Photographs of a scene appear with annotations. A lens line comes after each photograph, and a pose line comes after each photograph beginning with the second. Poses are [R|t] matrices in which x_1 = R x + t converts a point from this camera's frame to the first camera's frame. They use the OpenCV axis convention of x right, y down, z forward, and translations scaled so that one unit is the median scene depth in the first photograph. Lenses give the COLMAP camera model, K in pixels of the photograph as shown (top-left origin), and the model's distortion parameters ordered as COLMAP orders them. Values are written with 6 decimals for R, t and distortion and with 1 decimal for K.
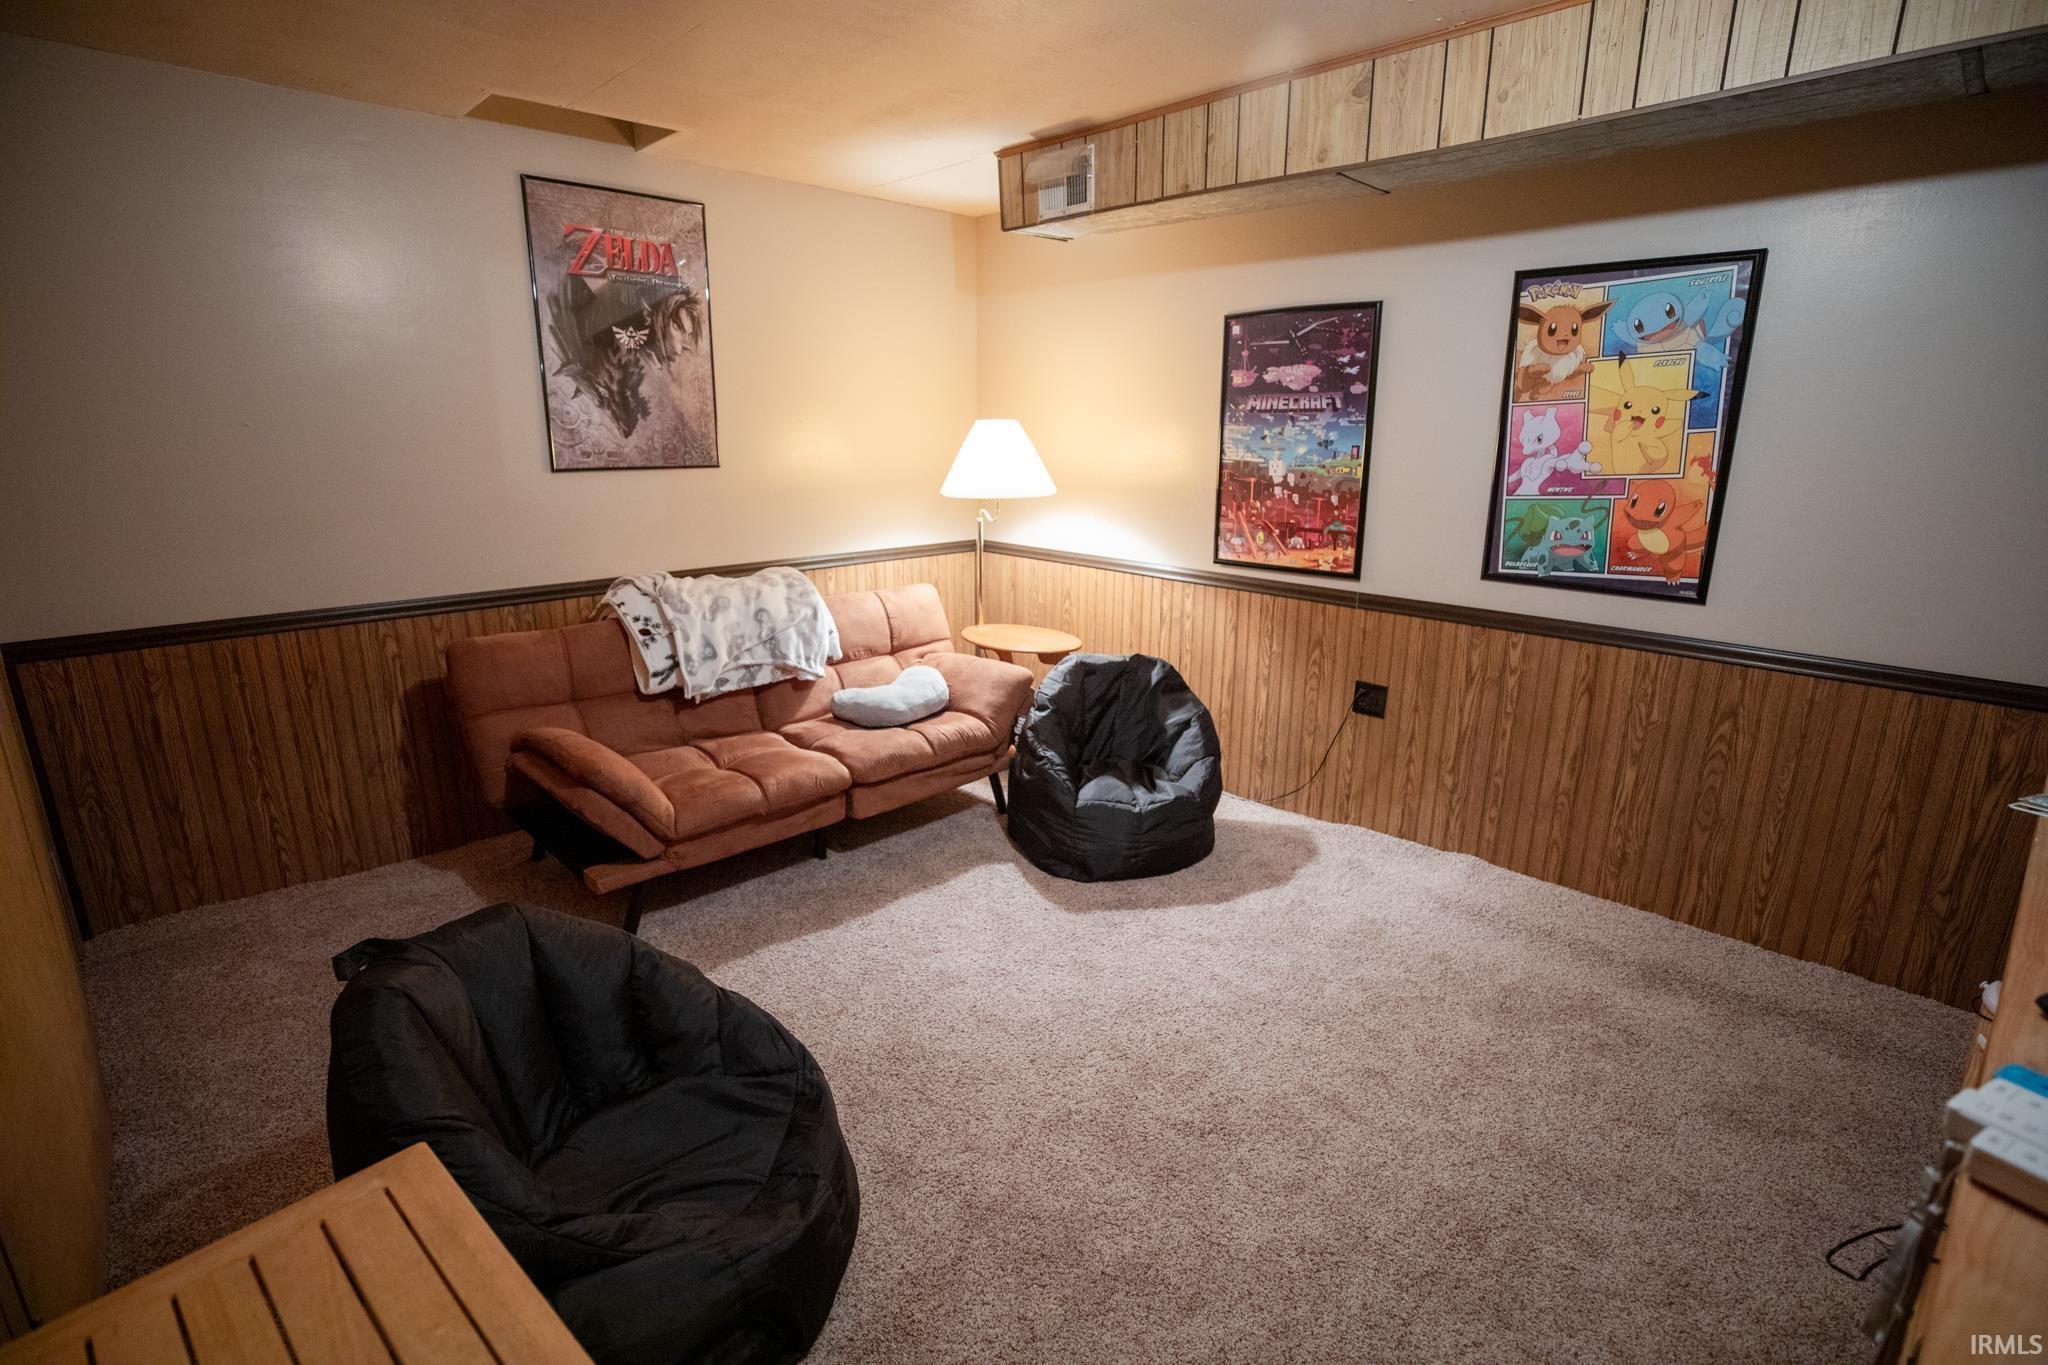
lens RADIAL K [[939.2, 0, 1024.1], [0, 939.2, 675.2], [0, 0, 1]] dist [-0.044491, 0.013478]
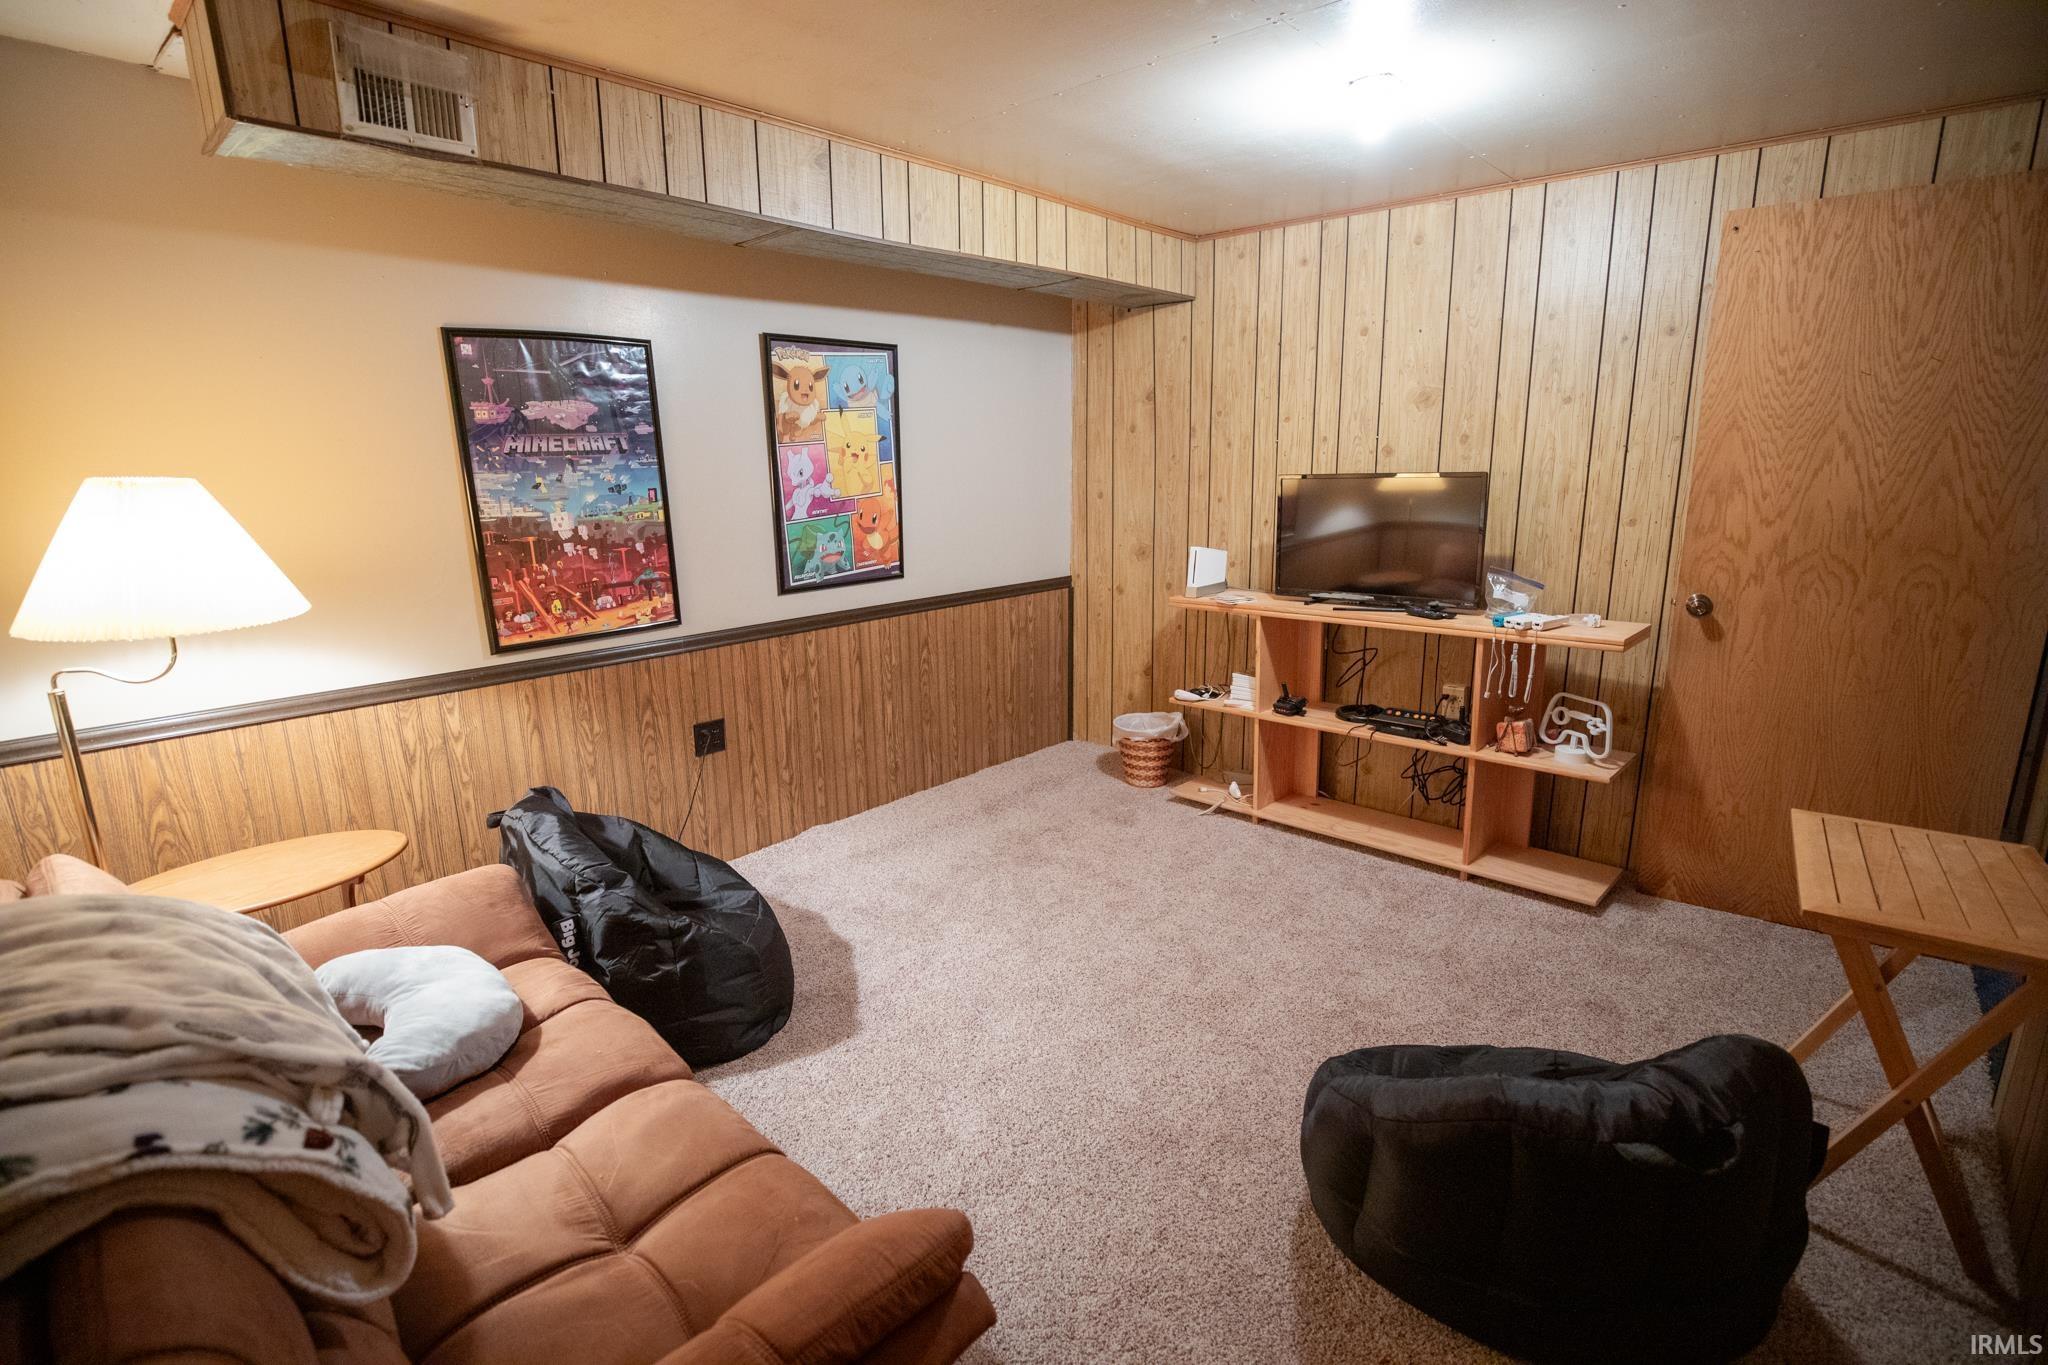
lens RADIAL K [[939.2, 0, 1024.1], [0, 939.2, 675.2], [0, 0, 1]] dist [-0.044491, 0.013478]
pose [[-0.038973, -0.230061, 0.972395, -0.624141], [0.273707, 0.933458, 0.231819, -0.182973], [-0.961023, 0.275186, 0.026589, 0.655361]]
